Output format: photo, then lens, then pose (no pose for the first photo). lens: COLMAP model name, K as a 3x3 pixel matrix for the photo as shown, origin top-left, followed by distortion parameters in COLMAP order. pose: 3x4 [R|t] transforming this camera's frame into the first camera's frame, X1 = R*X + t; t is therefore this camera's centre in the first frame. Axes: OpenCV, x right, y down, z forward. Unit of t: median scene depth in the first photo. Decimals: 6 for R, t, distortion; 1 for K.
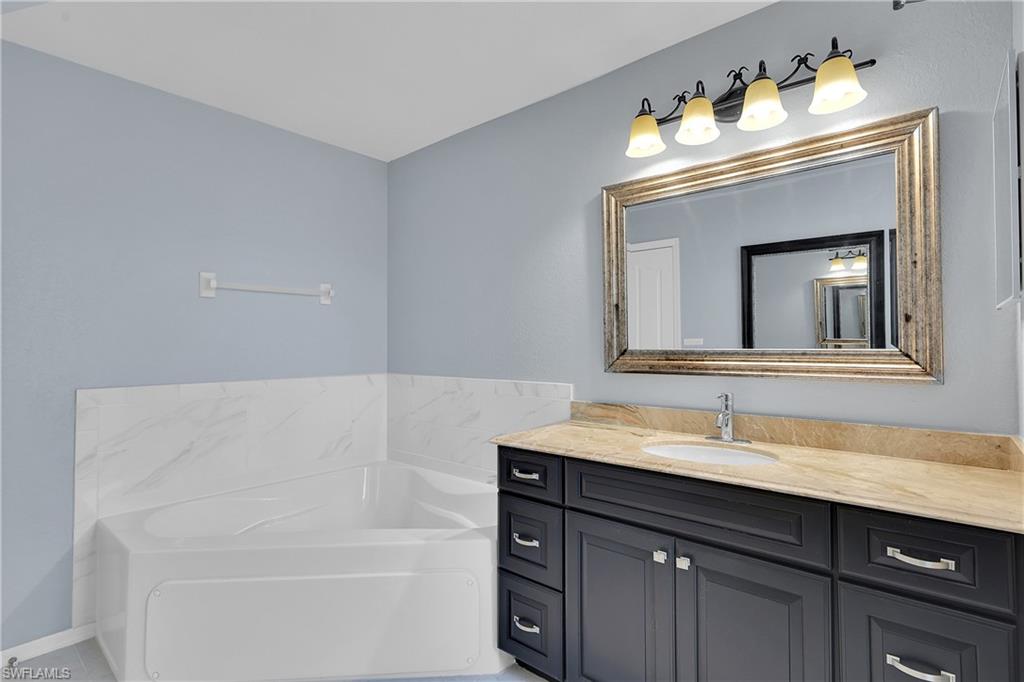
lens RADIAL K [[502.1, 0, 512.2], [0, 502.1, 340.7], [0, 0, 1]] dist [-0.002852, -0.000171]
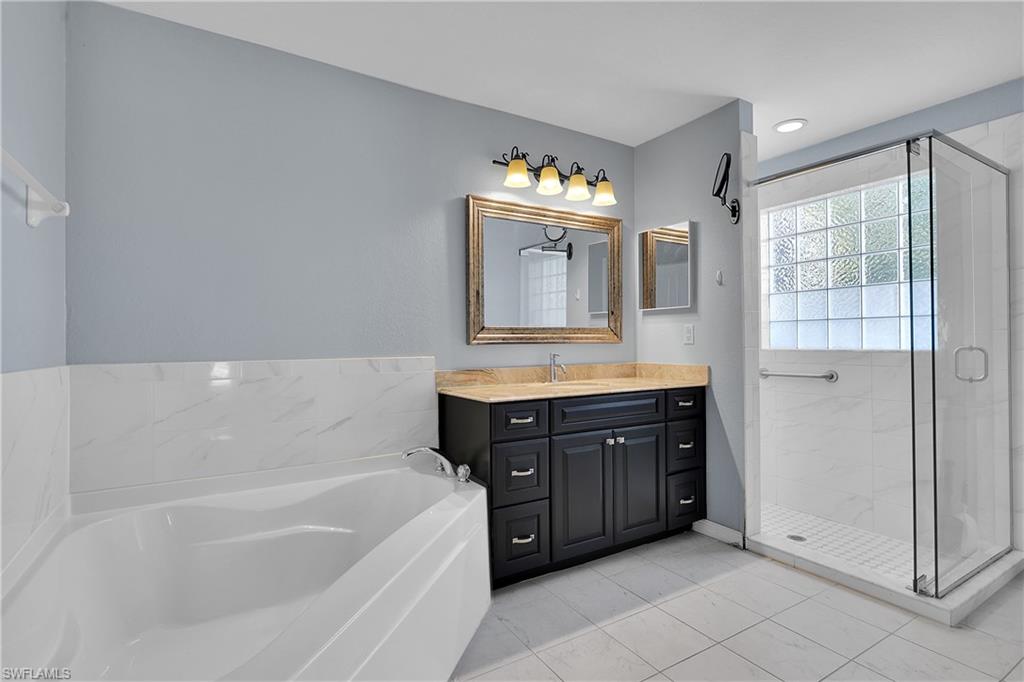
lens RADIAL K [[502.1, 0, 512.2], [0, 502.1, 340.7], [0, 0, 1]] dist [-0.002852, -0.000171]
pose [[0.305934, 0.005789, 0.952035, -1.052820], [-0.001611, 0.999983, -0.005563, 0.065668], [-0.952051, 0.000169, 0.305939, 0.568196]]
